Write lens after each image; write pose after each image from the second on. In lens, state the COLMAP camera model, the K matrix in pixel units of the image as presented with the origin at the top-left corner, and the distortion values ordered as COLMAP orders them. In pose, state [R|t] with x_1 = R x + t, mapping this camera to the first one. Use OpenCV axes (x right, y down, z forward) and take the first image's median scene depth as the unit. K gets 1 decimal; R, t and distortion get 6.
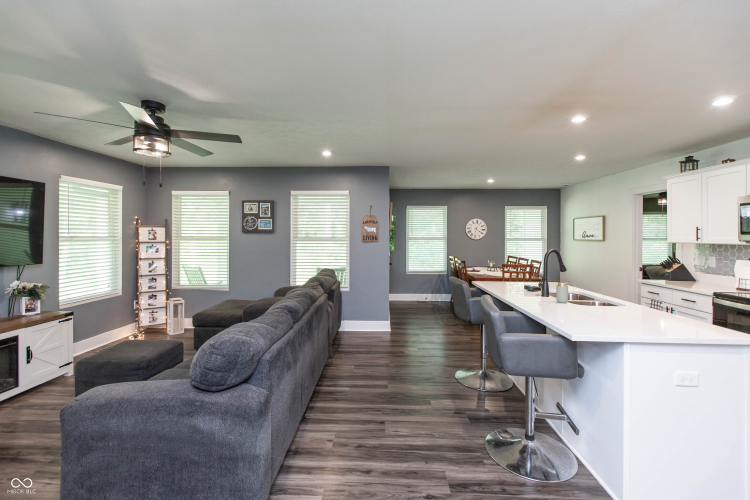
lens RADIAL K [[339.5, 0, 372.5], [0, 339.5, 239.4], [0, 0, 1]] dist [-0.001464, -0.000229]
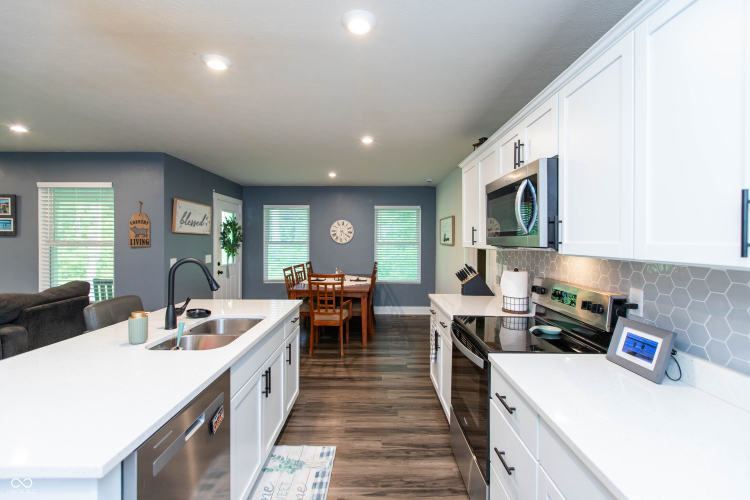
lens RADIAL K [[339.5, 0, 372.5], [0, 339.5, 239.4], [0, 0, 1]] dist [-0.001464, -0.000229]
pose [[0.999074, -0.001167, 0.043002, 0.489080], [0.001680, 0.999928, -0.011901, 0.000055], [-0.042985, 0.011962, 0.999004, 0.171839]]
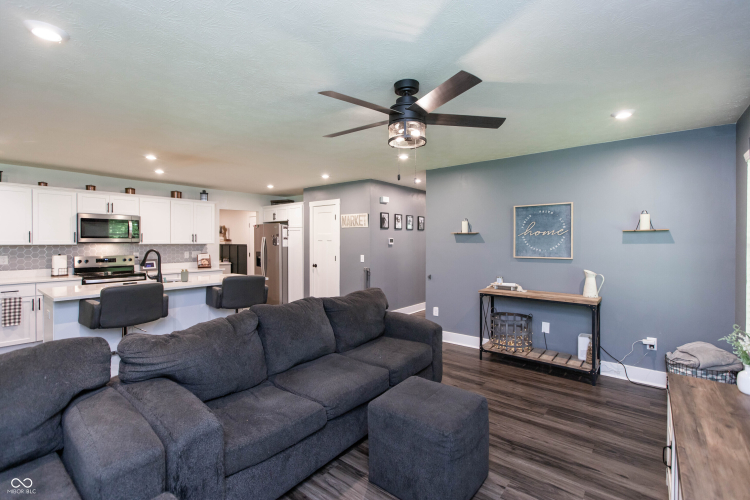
lens RADIAL K [[346.9, 0, 377.1], [0, 346.9, 244.1], [0, 0, 1]] dist [0.017236, -0.000403]
pose [[-0.799310, -0.012988, 0.600779, -0.587882], [0.000599, 0.999749, 0.022410, -0.013591], [-0.600919, 0.018272, -0.799101, 0.890502]]
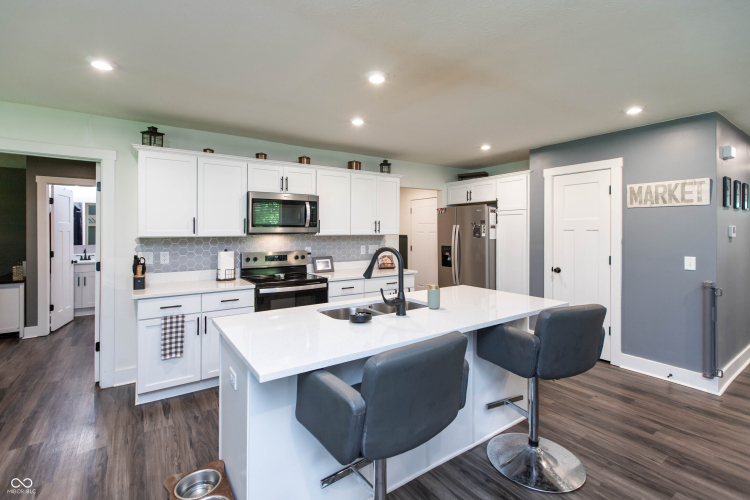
lens RADIAL K [[344.6, 0, 373.2], [0, 344.6, 229.8], [0, 0, 1]] dist [0.012624, 0.000161]
pose [[-0.608174, -0.005330, 0.793786, -0.012801], [0.004927, 0.999933, 0.010489, -0.009213], [-0.793788, 0.010290, -0.608107, 0.823810]]
